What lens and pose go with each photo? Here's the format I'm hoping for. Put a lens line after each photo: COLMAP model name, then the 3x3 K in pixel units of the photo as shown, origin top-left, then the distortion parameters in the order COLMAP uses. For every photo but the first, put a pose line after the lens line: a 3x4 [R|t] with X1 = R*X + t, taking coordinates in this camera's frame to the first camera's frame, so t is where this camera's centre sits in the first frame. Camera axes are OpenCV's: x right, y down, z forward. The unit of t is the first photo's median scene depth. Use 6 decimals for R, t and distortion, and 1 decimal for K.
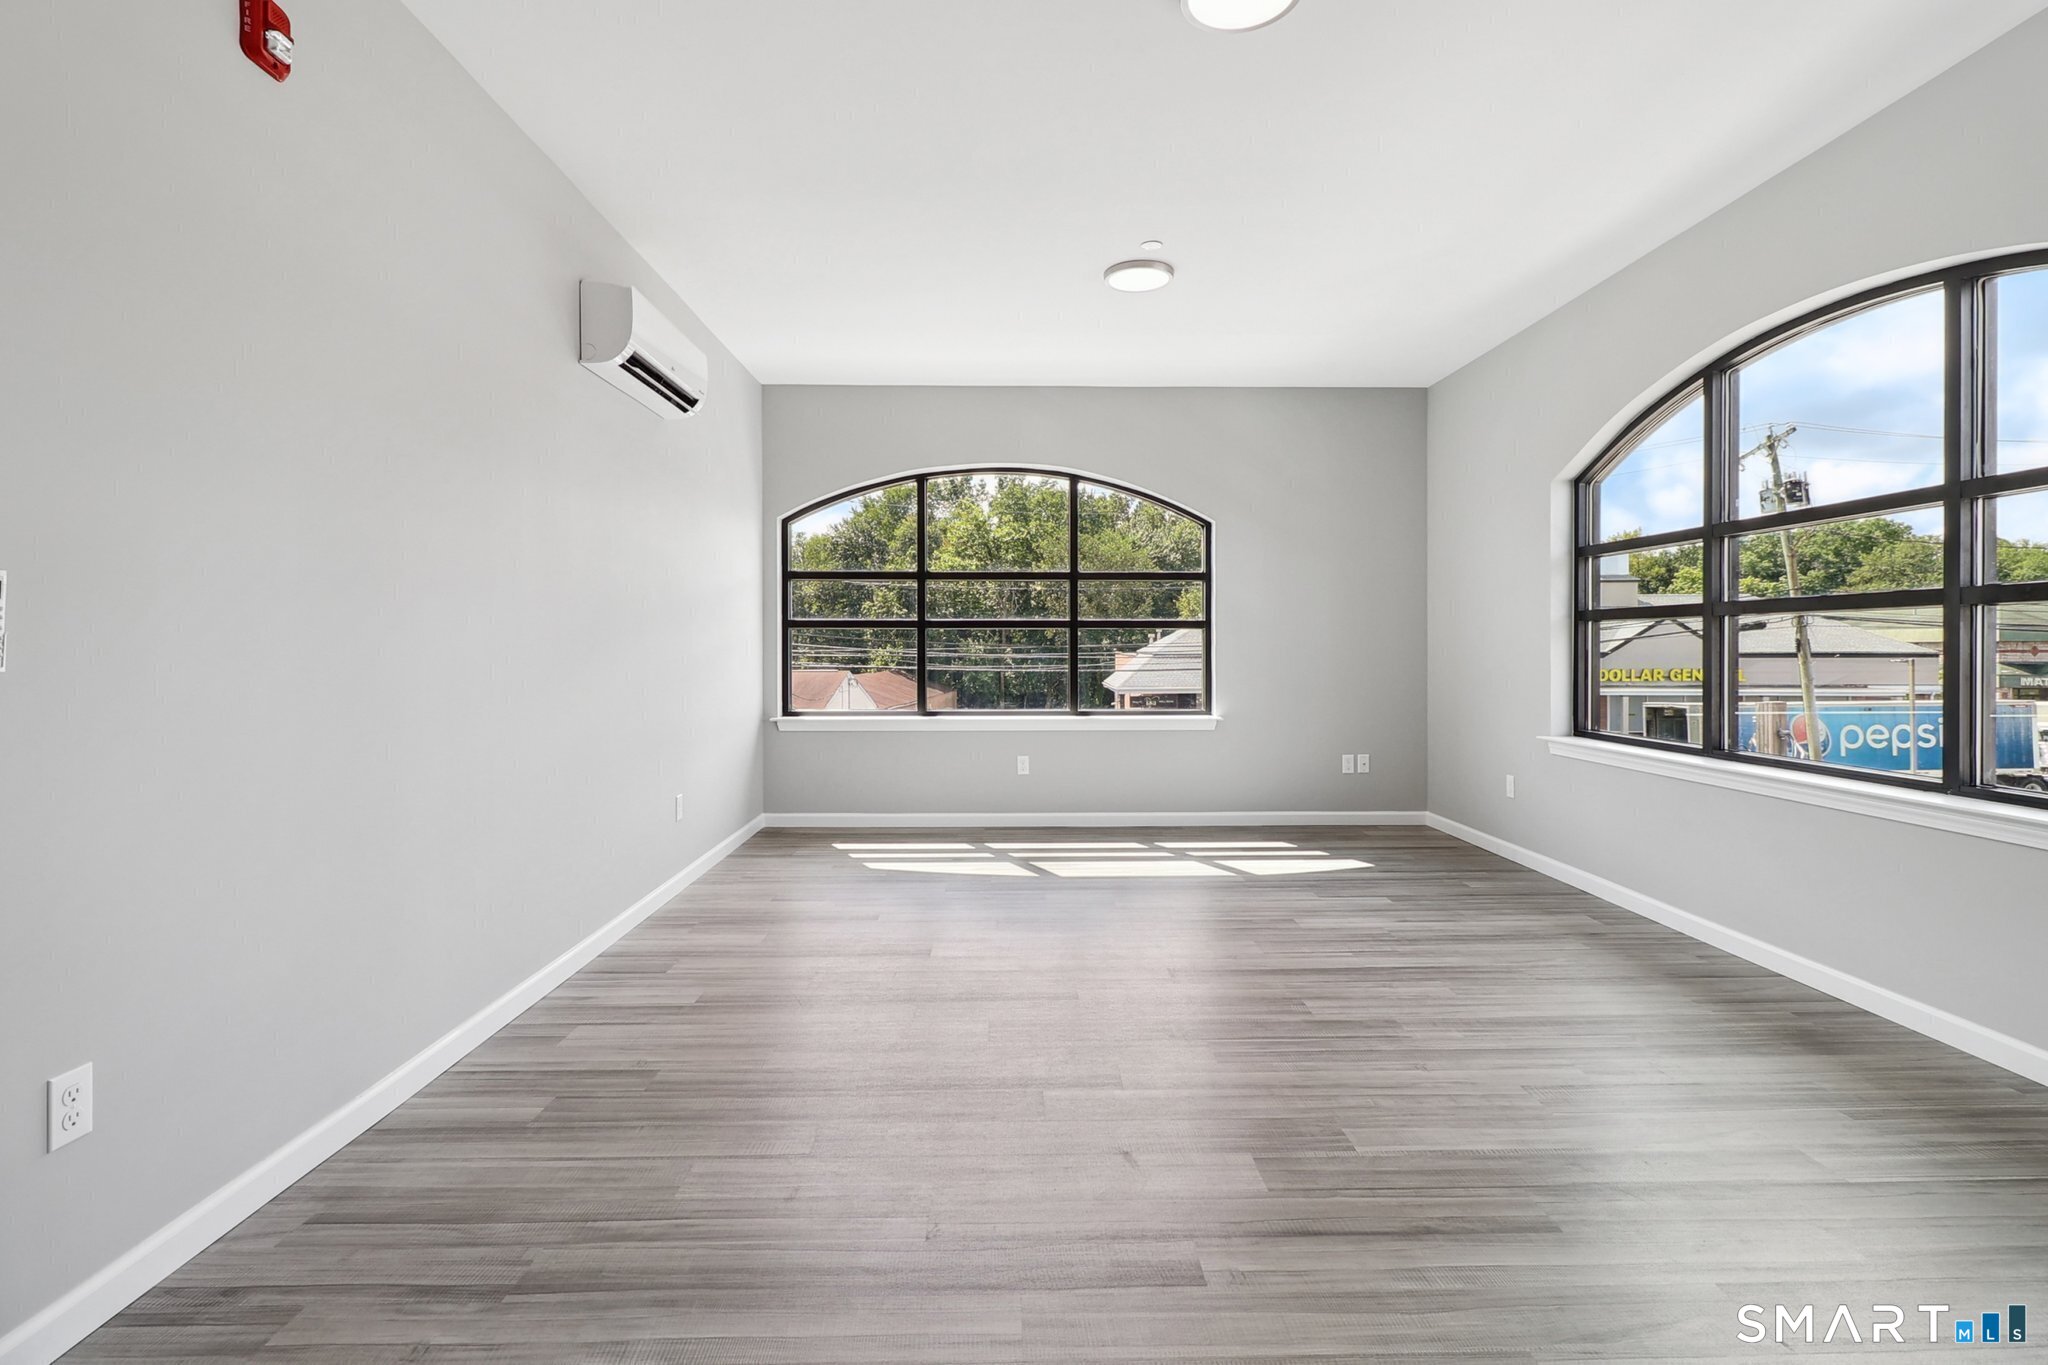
lens RADIAL K [[942.4, 0, 1035.0], [0, 942.4, 653.4], [0, 0, 1]] dist [-0.000881, -0.000472]
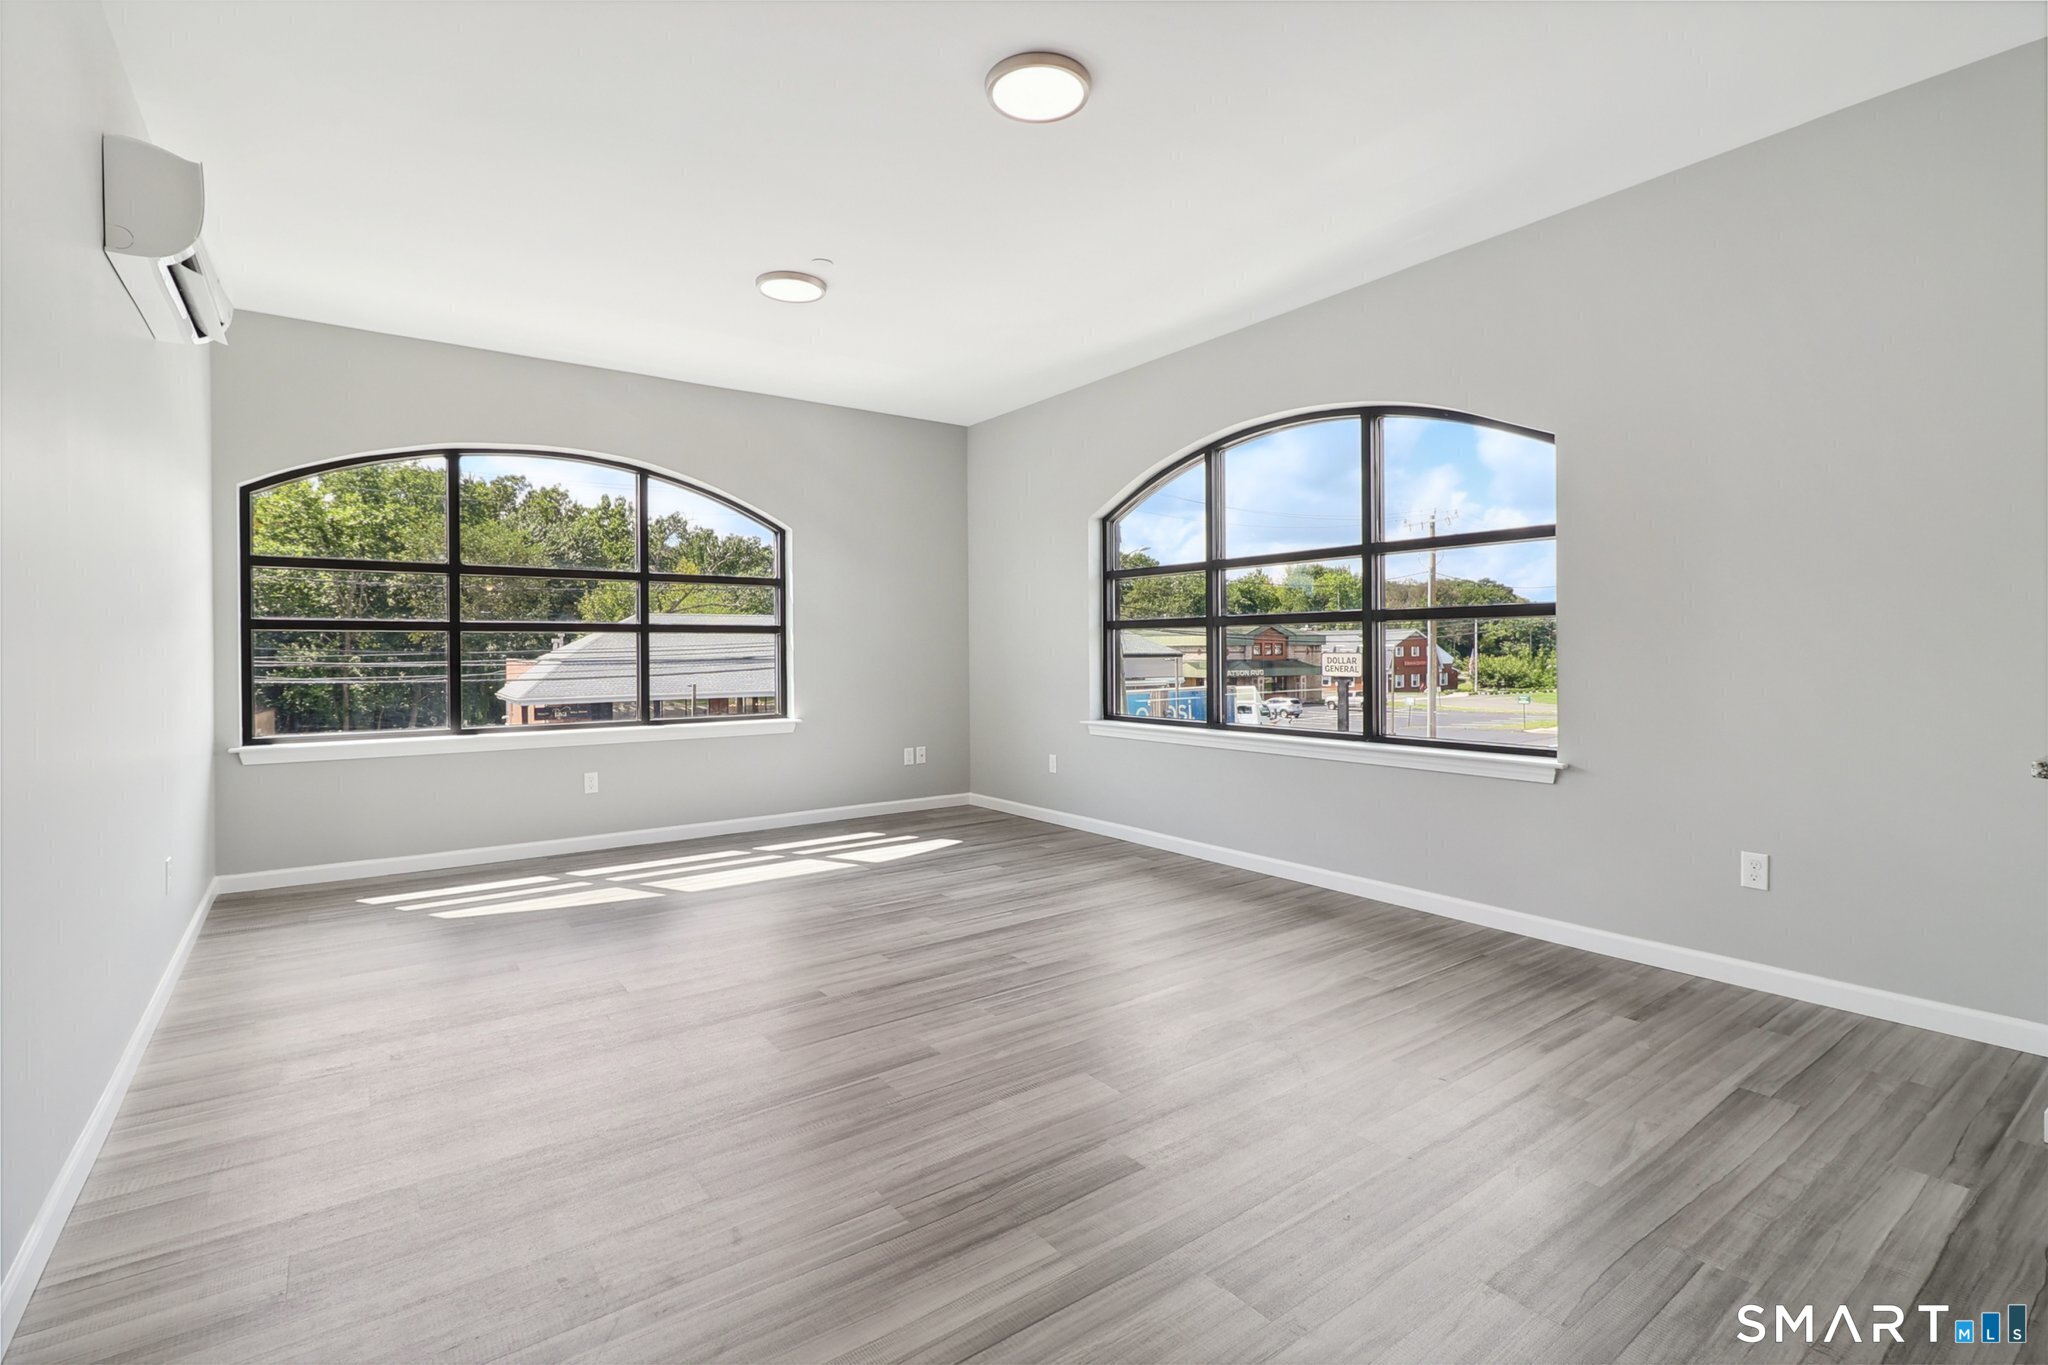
lens RADIAL K [[928.0, 0, 1028.6], [0, 928.0, 650.1], [0, 0, 1]] dist [0.001465, -0.000198]
pose [[0.821426, -0.004730, 0.570295, -0.173722], [0.009773, 0.999936, -0.005783, 0.000057], [-0.570231, 0.010324, 0.821419, 0.022567]]
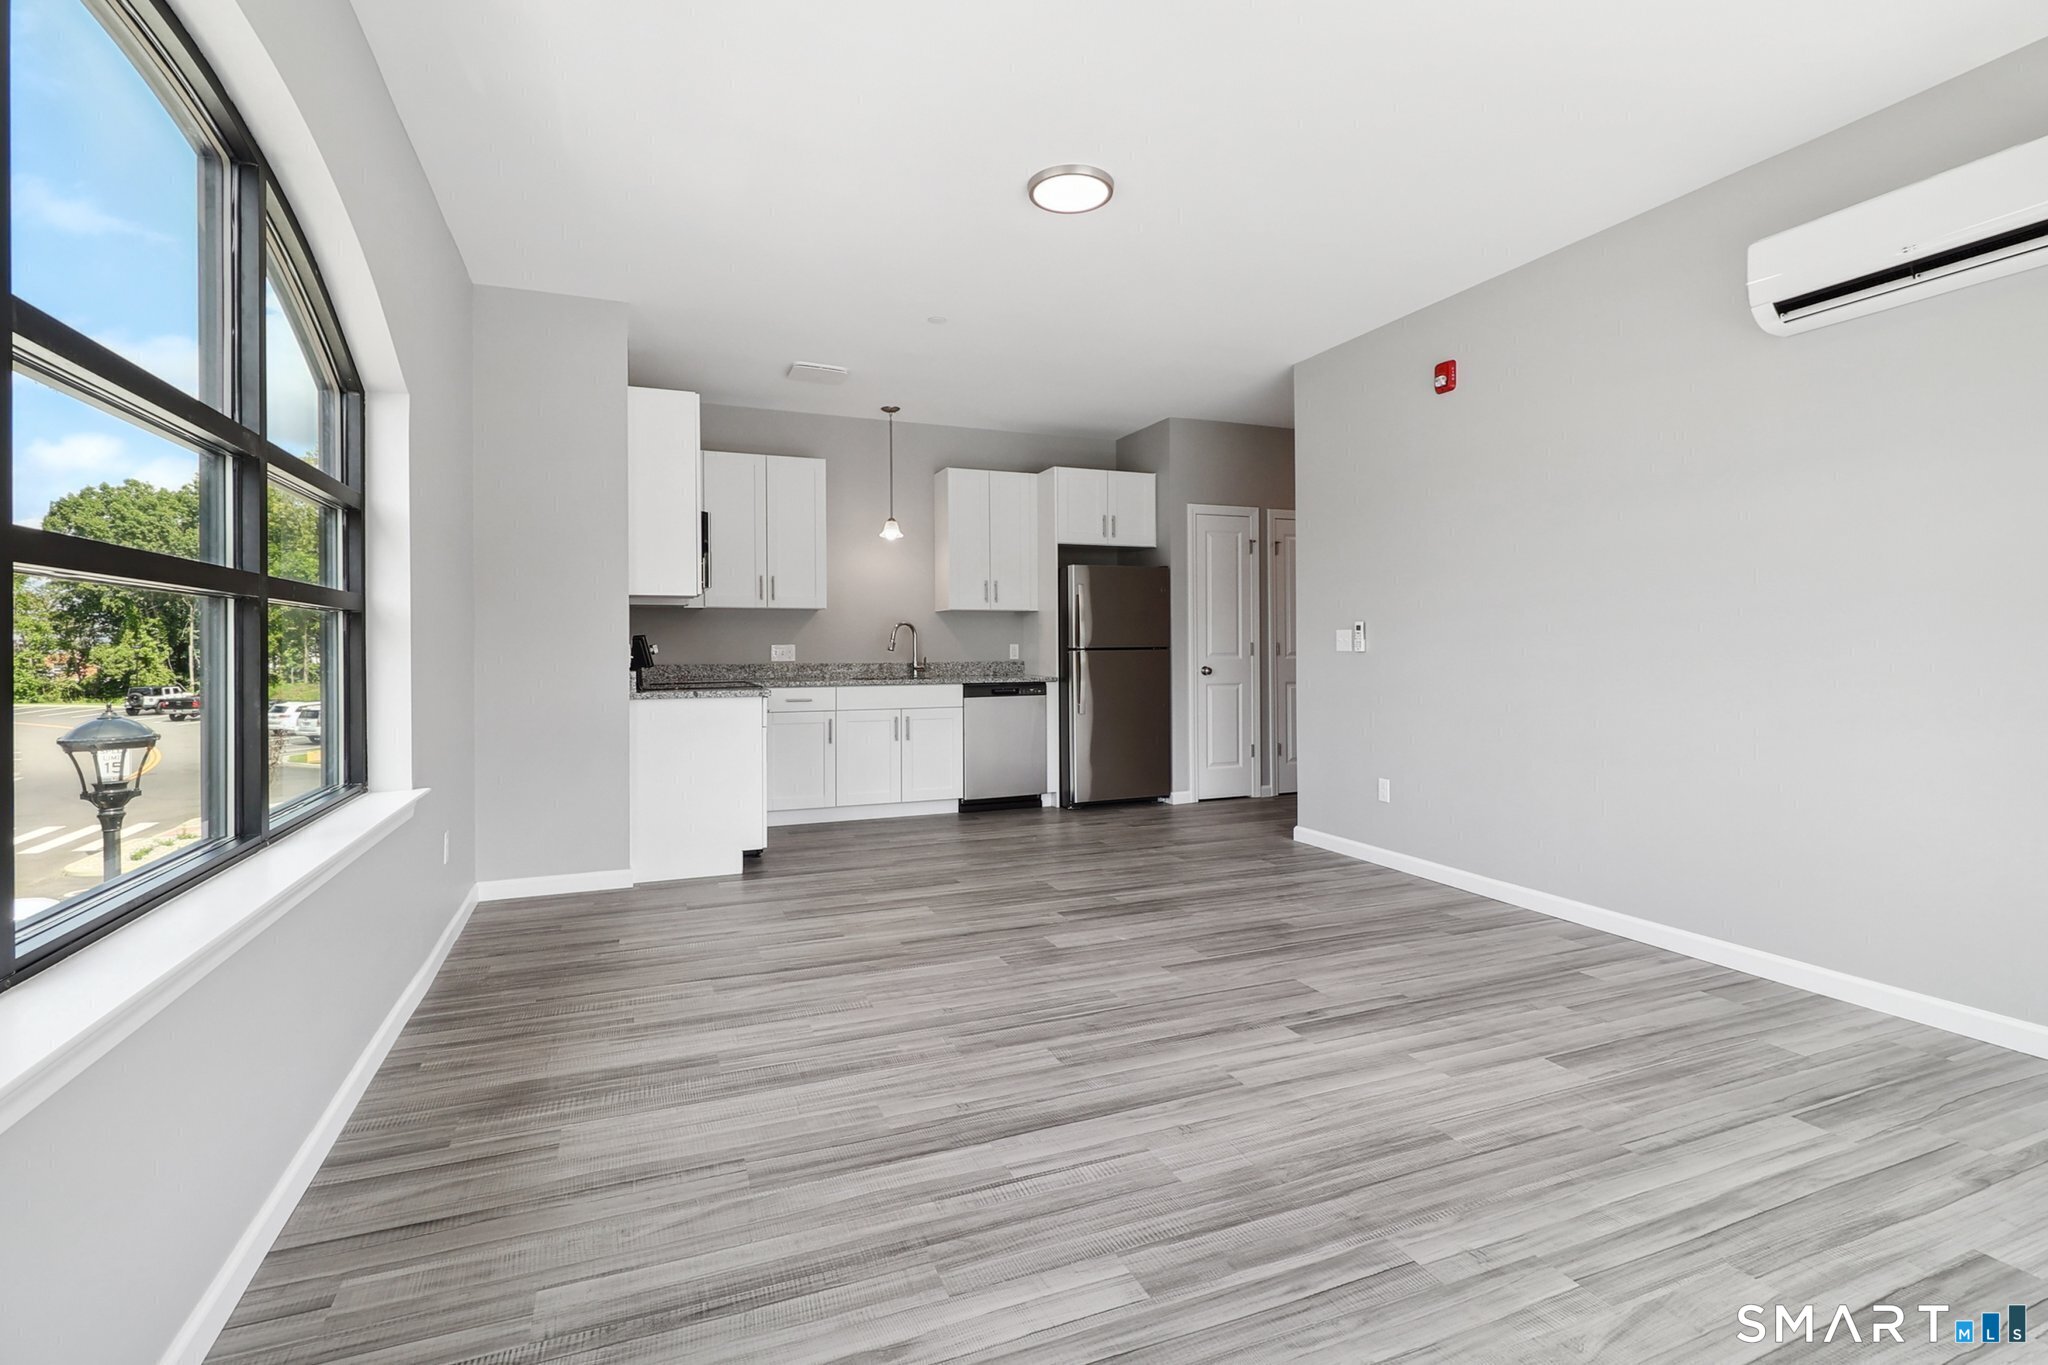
lens RADIAL K [[968.4, 0, 1025.0], [0, 968.4, 643.7], [0, 0, 1]] dist [0.000503, -0.000655]
pose [[-0.934387, 0.005831, -0.356211, 0.311218], [0.004226, 0.999977, 0.005285, -0.007054], [0.356234, 0.003433, -0.934391, 0.899361]]
